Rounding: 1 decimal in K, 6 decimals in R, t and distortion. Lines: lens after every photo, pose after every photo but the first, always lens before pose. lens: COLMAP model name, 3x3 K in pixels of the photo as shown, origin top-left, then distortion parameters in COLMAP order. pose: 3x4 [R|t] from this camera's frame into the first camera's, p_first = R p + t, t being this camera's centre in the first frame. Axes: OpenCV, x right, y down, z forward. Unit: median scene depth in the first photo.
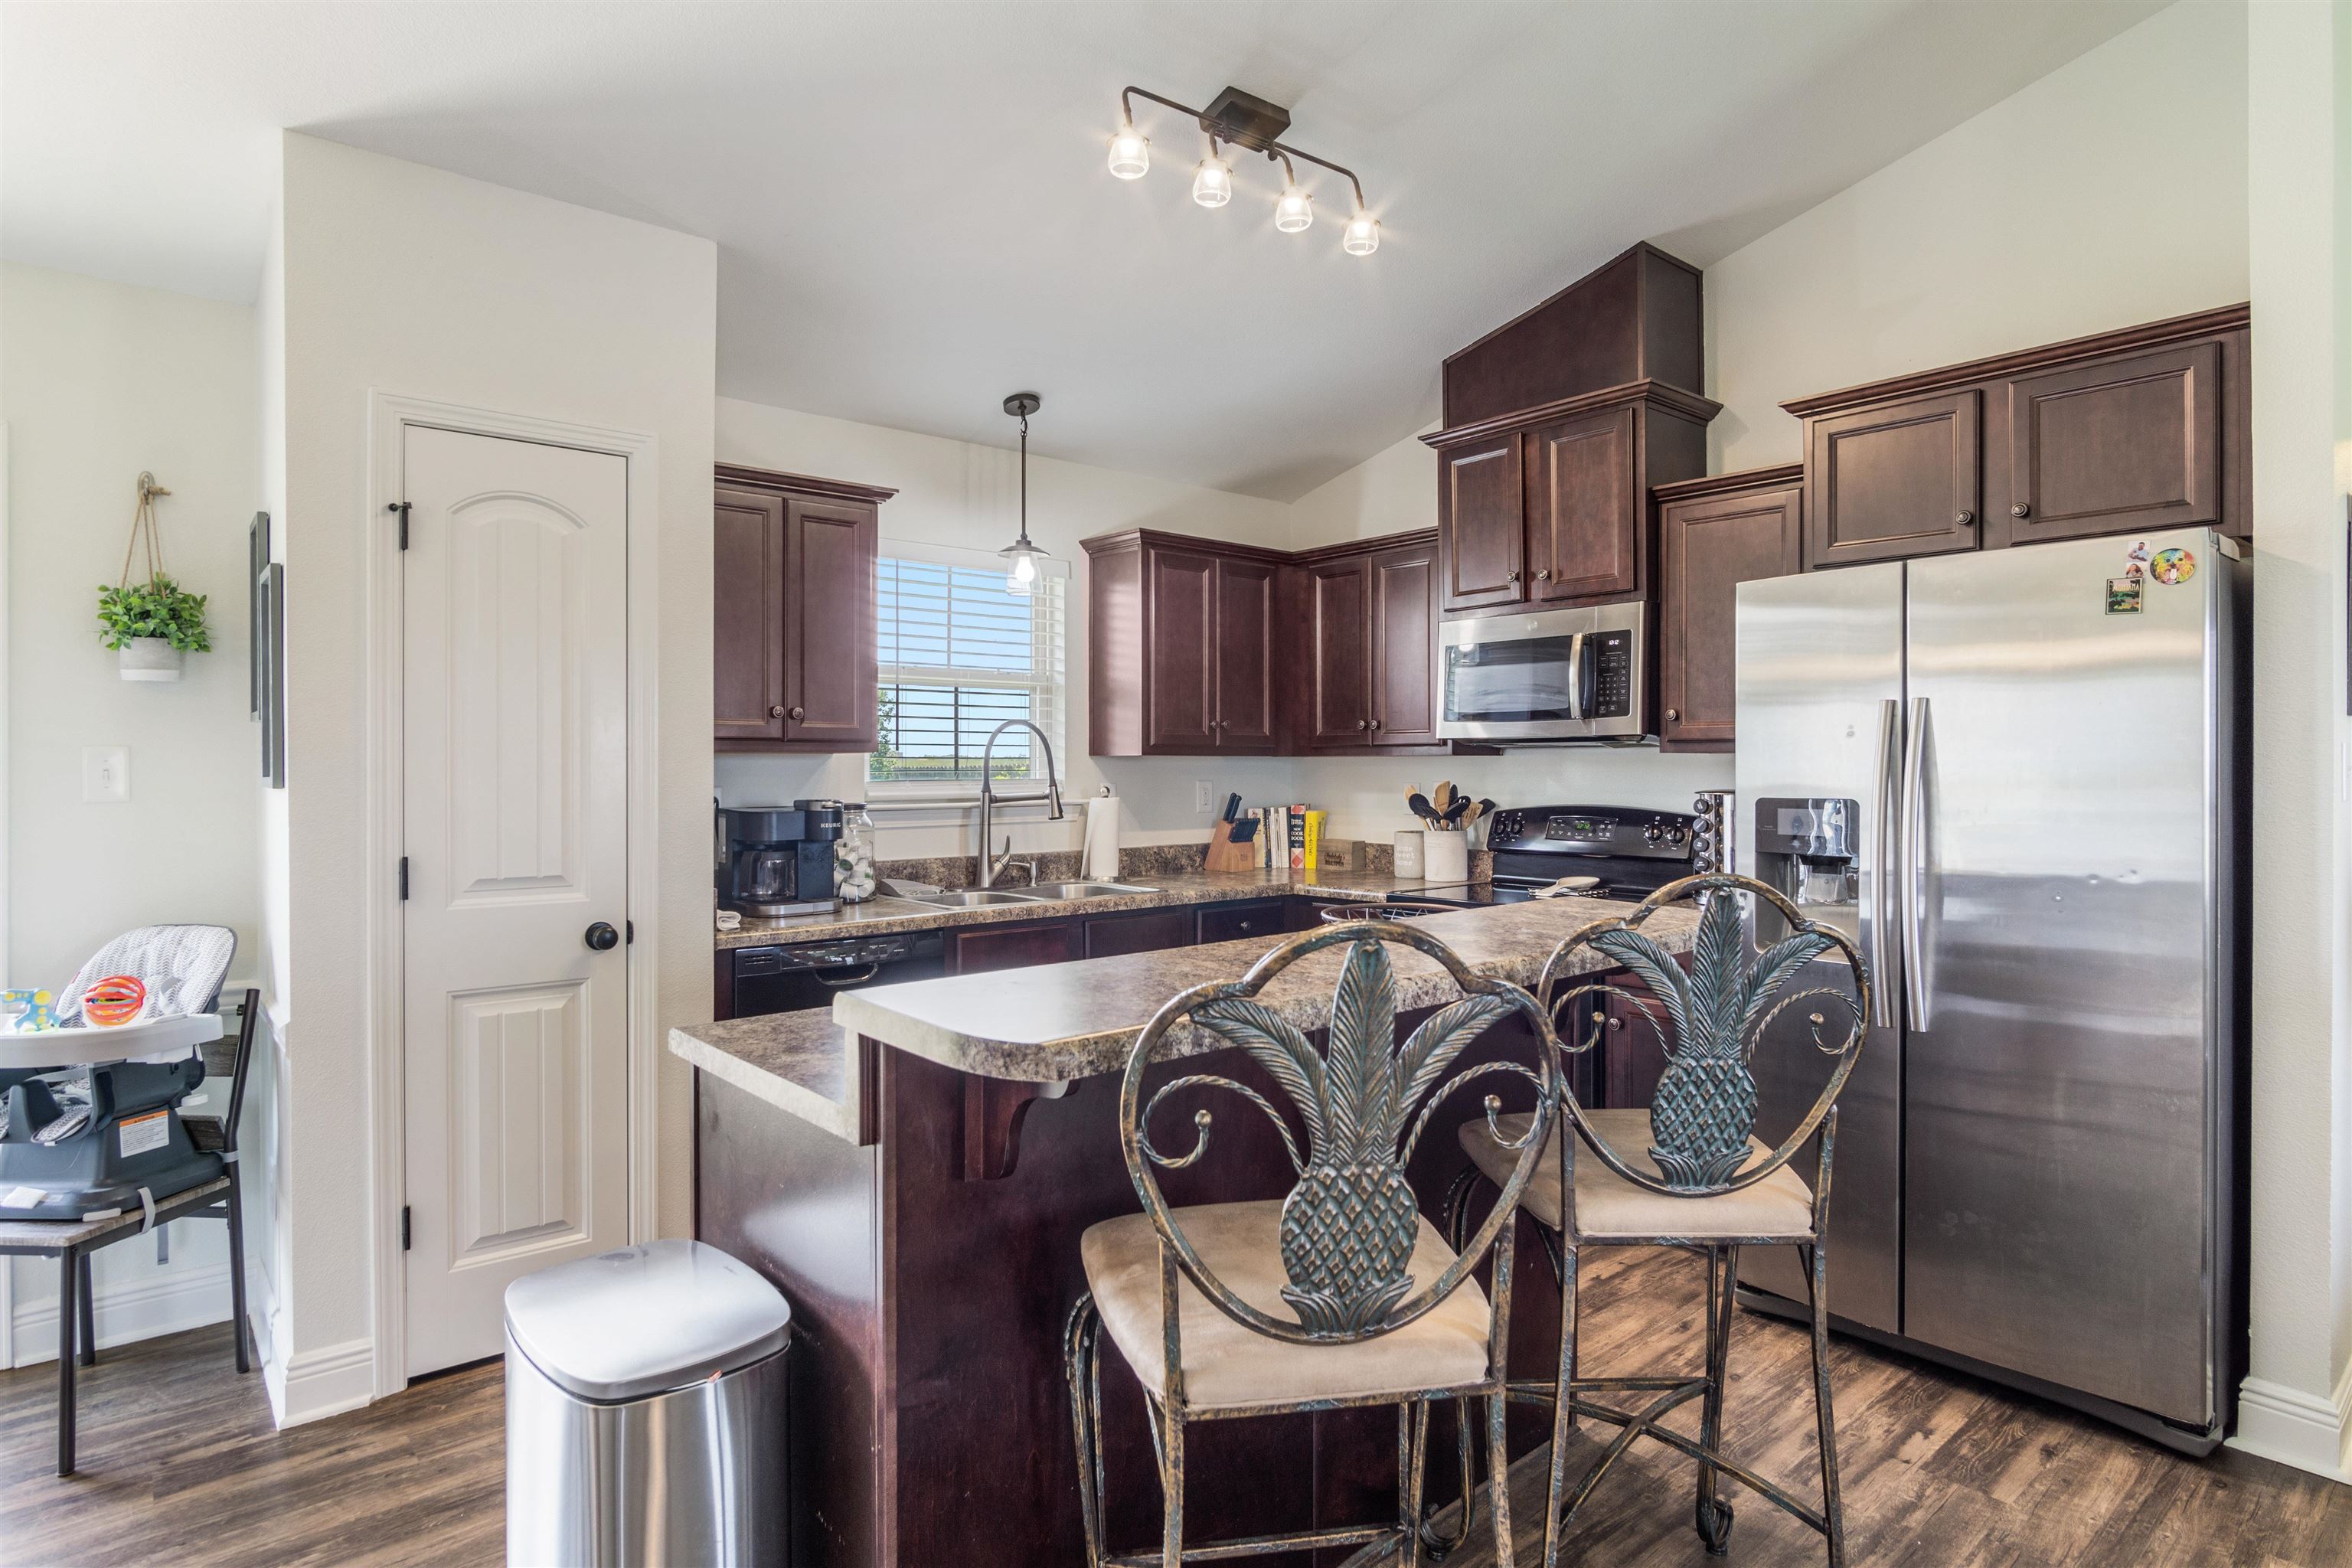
lens RADIAL K [[1253.4, 0, 1159.9], [0, 1253.4, 773.3], [0, 0, 1]] dist [-0.012503, 0.003274]
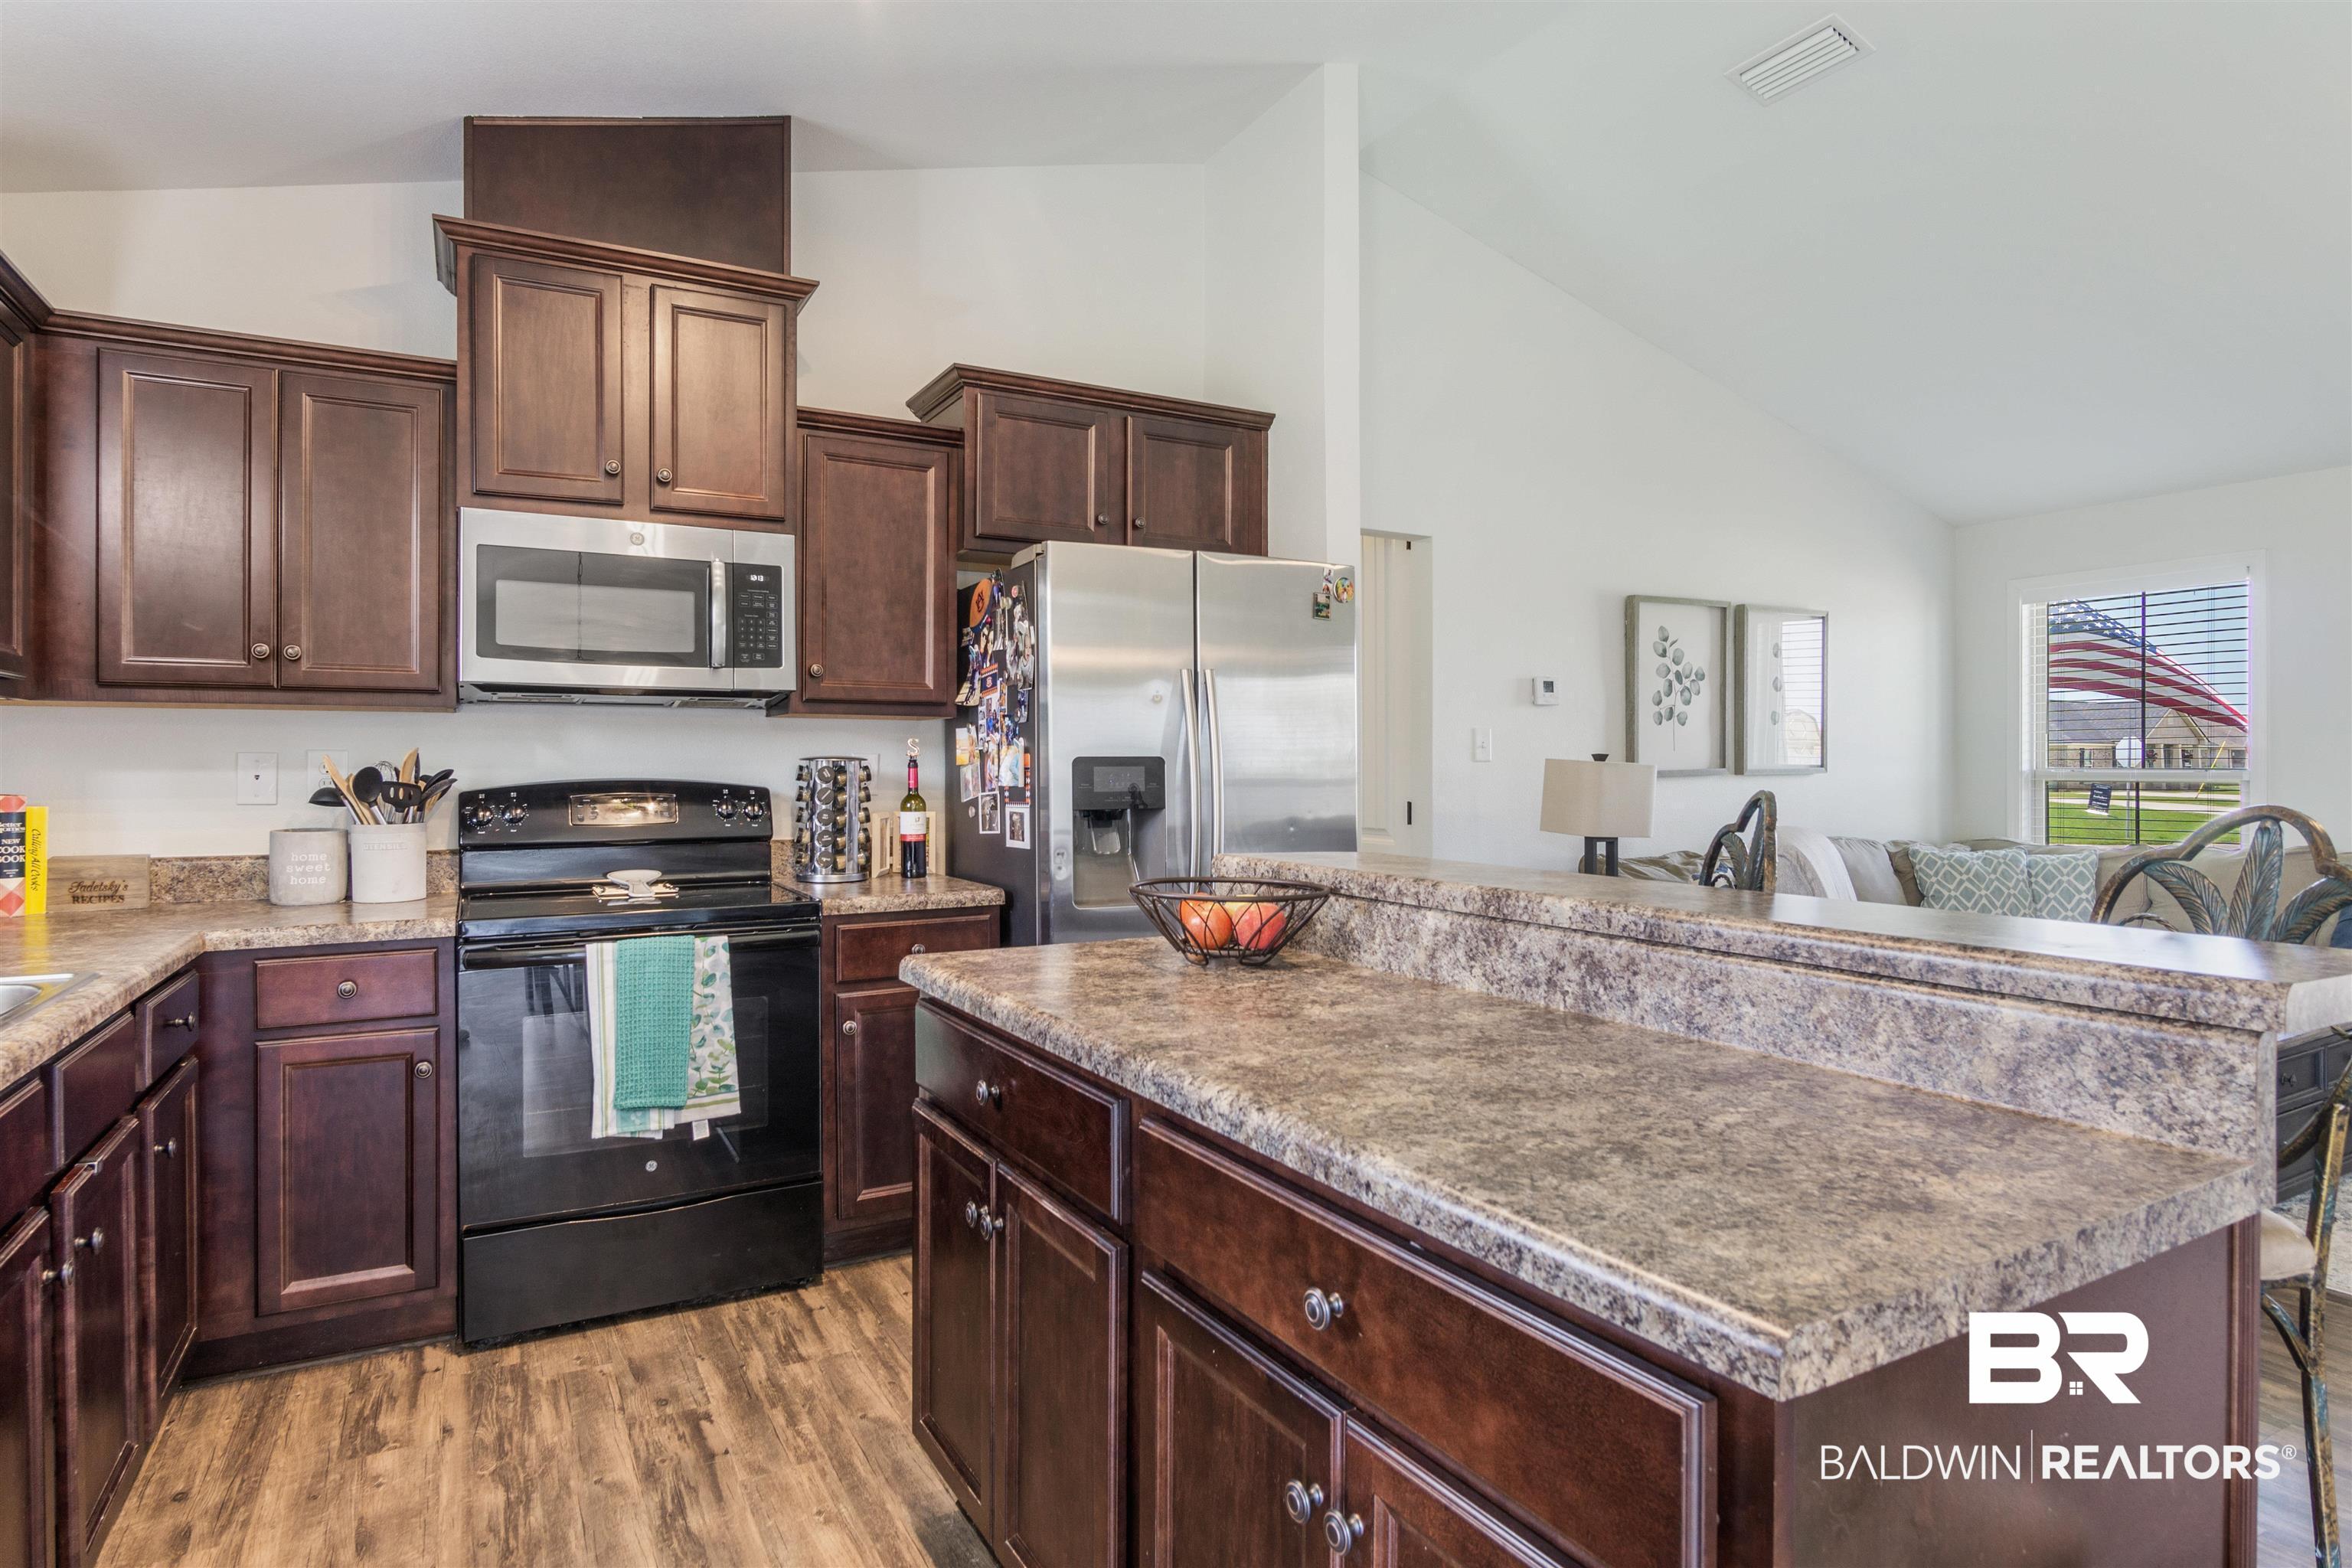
lens RADIAL K [[1257.5, 0, 1156.5], [0, 1257.5, 773.0], [0, 0, 1]] dist [-0.013353, 0.001258]
pose [[0.196638, -0.005665, 0.980460, -0.503922], [0.006197, 0.999971, 0.004535, 0.028223], [-0.980457, 0.005185, 0.196668, 0.724413]]
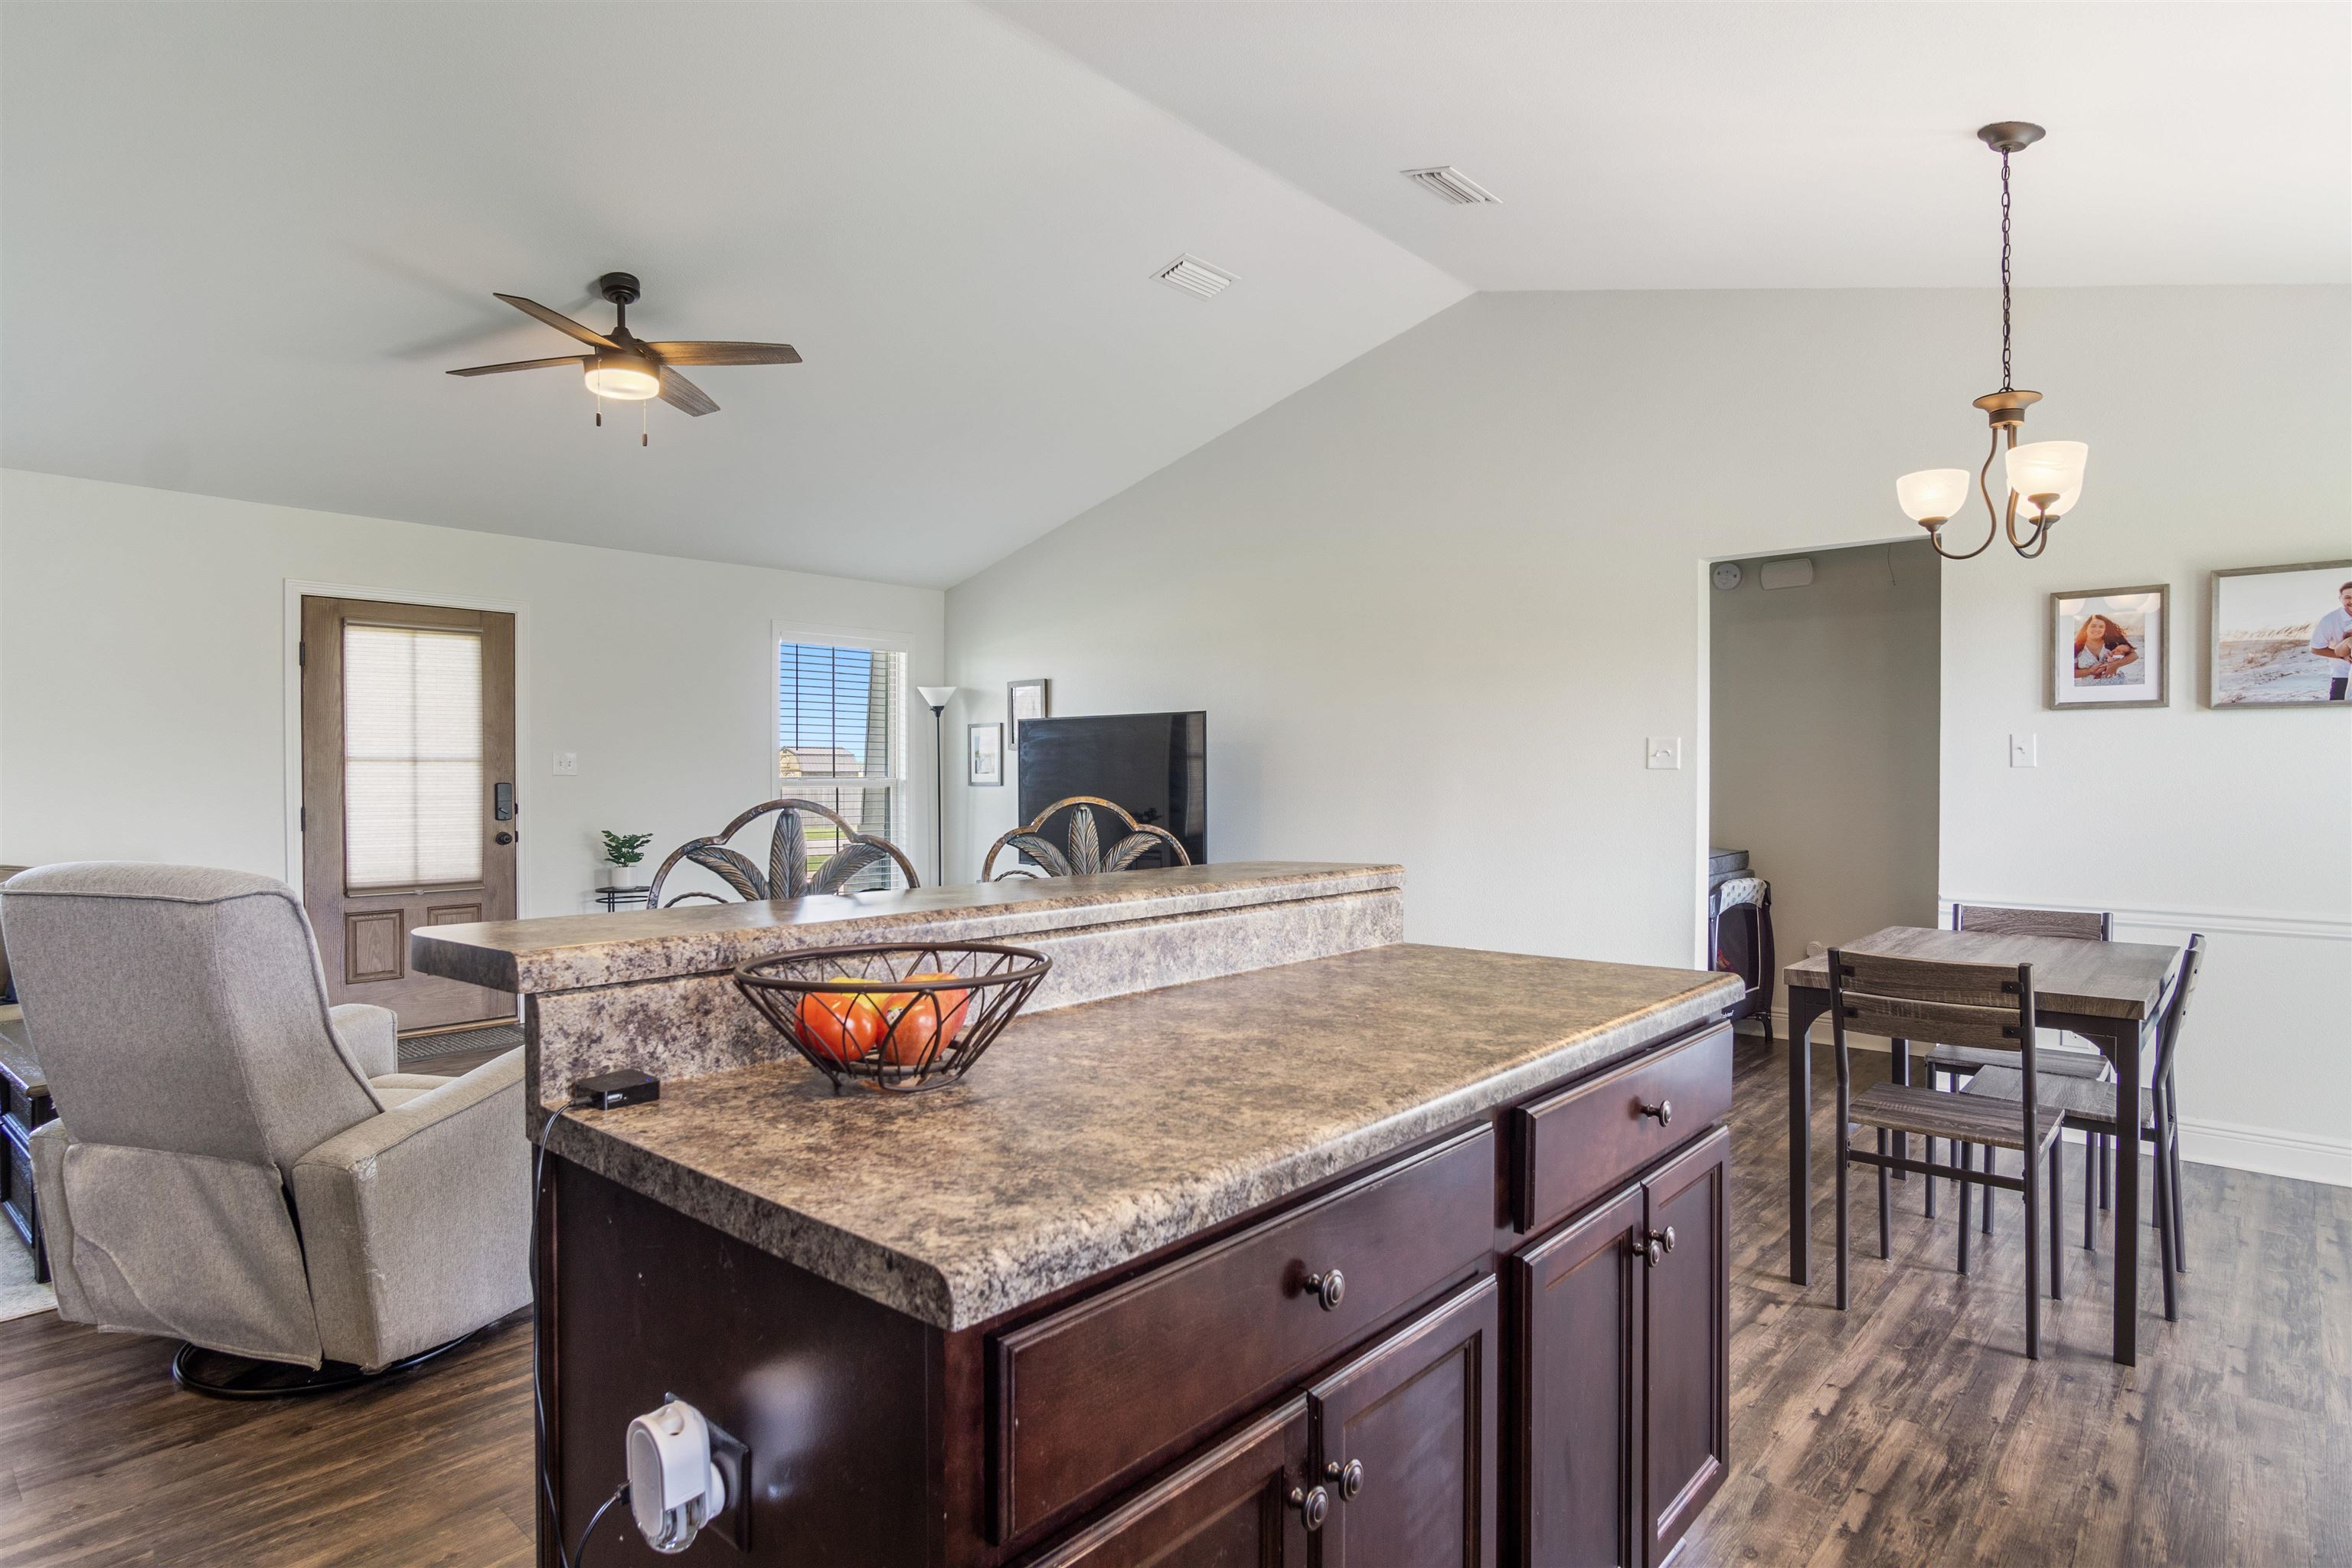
lens RADIAL K [[1249.5, 0, 1166.5], [0, 1249.5, 782.4], [0, 0, 1]] dist [-0.015841, 0.001680]
pose [[-0.990143, 0.003791, -0.140005, 0.130638], [0.002019, 0.999916, 0.012801, 0.025597], [0.140042, 0.012392, -0.990068, 1.251409]]
